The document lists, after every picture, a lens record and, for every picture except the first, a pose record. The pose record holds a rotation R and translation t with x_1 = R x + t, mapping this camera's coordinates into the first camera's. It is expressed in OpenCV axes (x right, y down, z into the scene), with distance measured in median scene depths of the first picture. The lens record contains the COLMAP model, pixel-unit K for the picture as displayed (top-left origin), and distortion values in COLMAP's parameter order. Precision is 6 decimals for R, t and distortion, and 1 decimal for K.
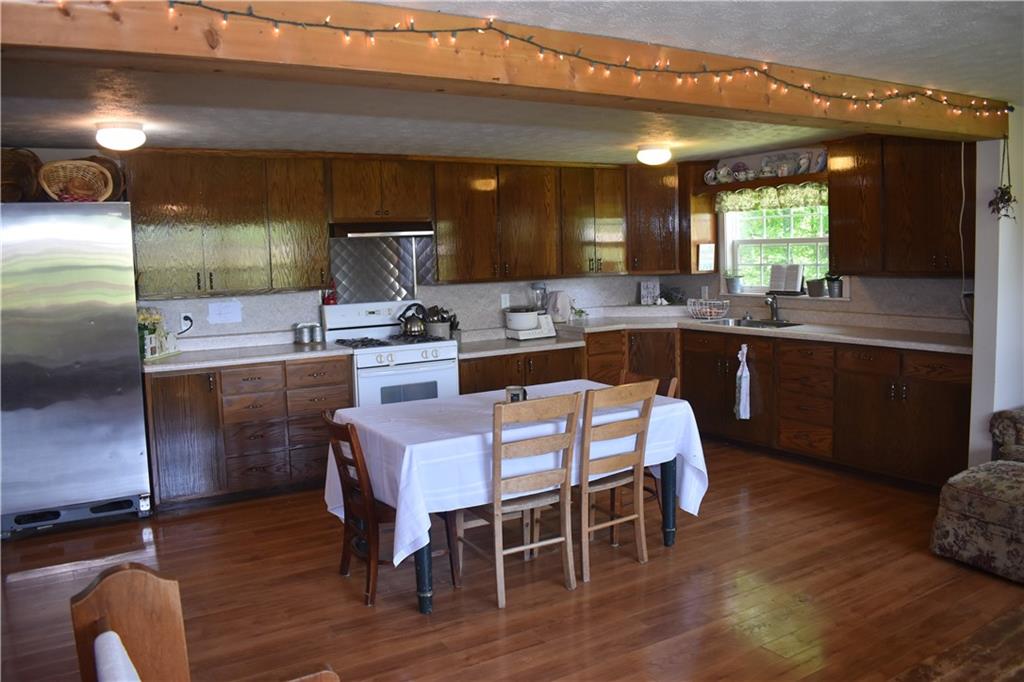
lens RADIAL K [[805.7, 0, 512.0], [0, 805.7, 341.0], [0, 0, 1]] dist [-0.077016, 0.001055]
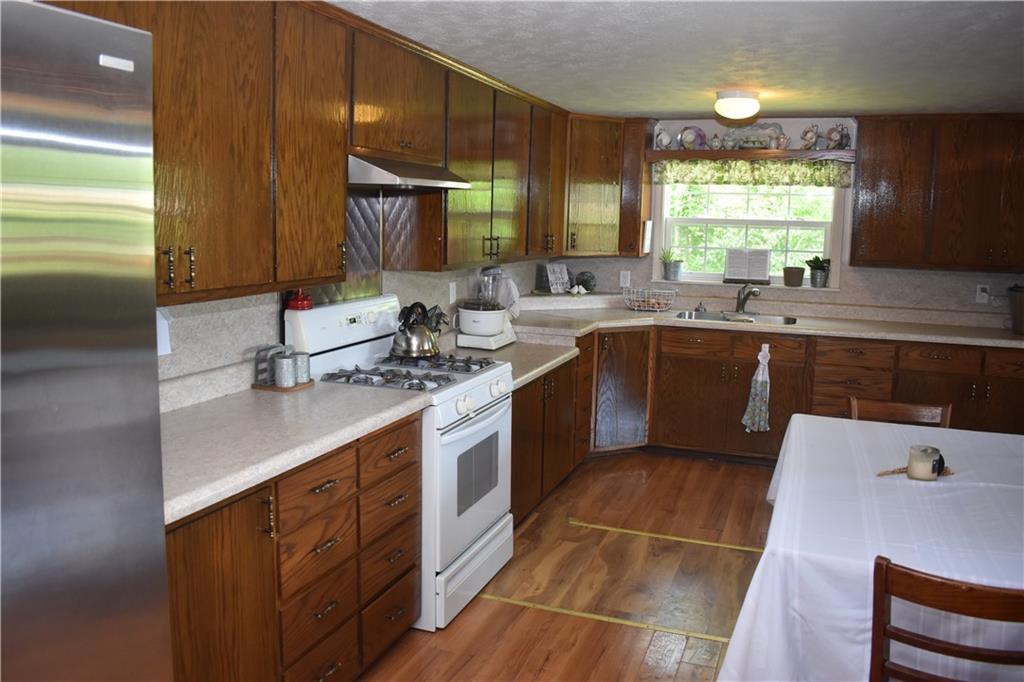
lens RADIAL K [[815.2, 0, 513.8], [0, 815.2, 324.8], [0, 0, 1]] dist [-0.005630, -0.003418]
pose [[0.770640, -0.036615, 0.636218, -0.461437], [0.023242, 0.999299, 0.029359, -0.047411], [-0.636847, -0.007838, 0.770950, 0.496607]]
